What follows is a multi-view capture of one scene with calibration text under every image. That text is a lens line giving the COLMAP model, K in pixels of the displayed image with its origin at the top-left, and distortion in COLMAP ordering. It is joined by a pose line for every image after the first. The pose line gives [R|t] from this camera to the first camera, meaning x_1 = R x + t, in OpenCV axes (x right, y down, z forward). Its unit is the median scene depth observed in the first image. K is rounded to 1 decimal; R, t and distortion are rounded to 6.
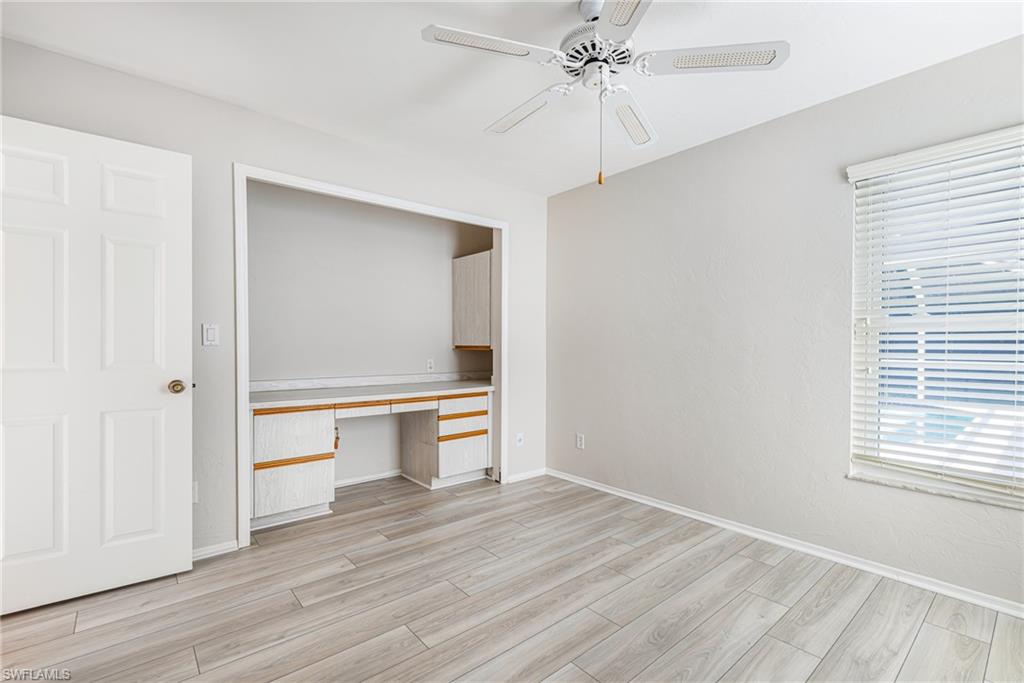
lens RADIAL K [[443.1, 0, 512.7], [0, 443.1, 342.9], [0, 0, 1]] dist [0.000056, -0.000244]
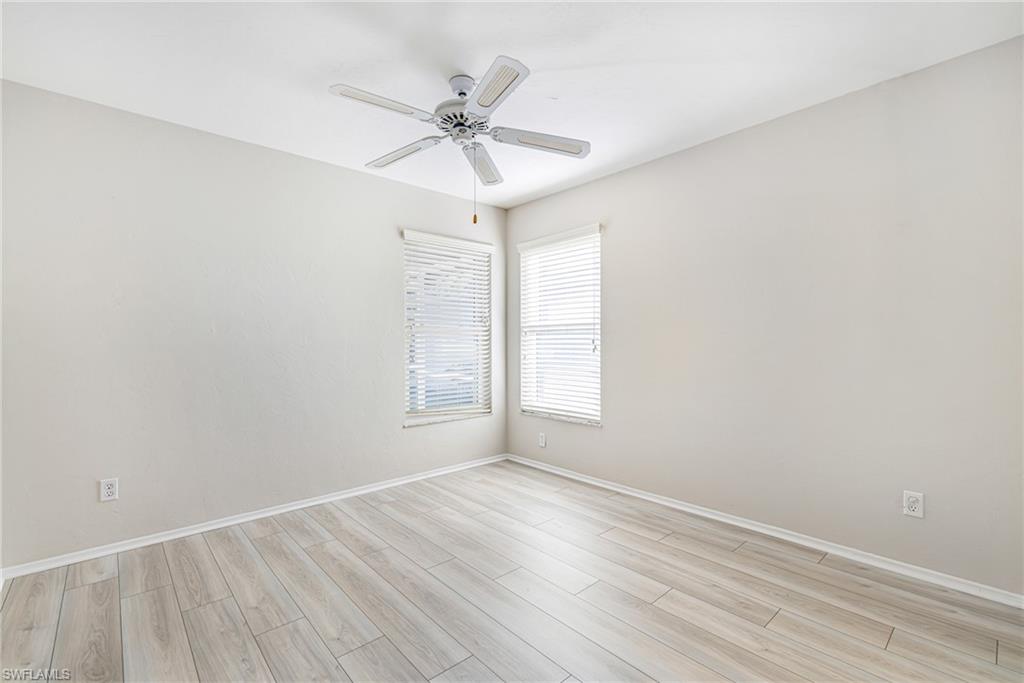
lens RADIAL K [[443.1, 0, 512.7], [0, 443.1, 342.9], [0, 0, 1]] dist [0.000056, -0.000244]
pose [[-0.009438, -0.006170, 0.999936, -0.739110], [-0.003780, 0.999974, 0.006135, -0.004851], [-0.999948, -0.003721, -0.009461, 0.582068]]
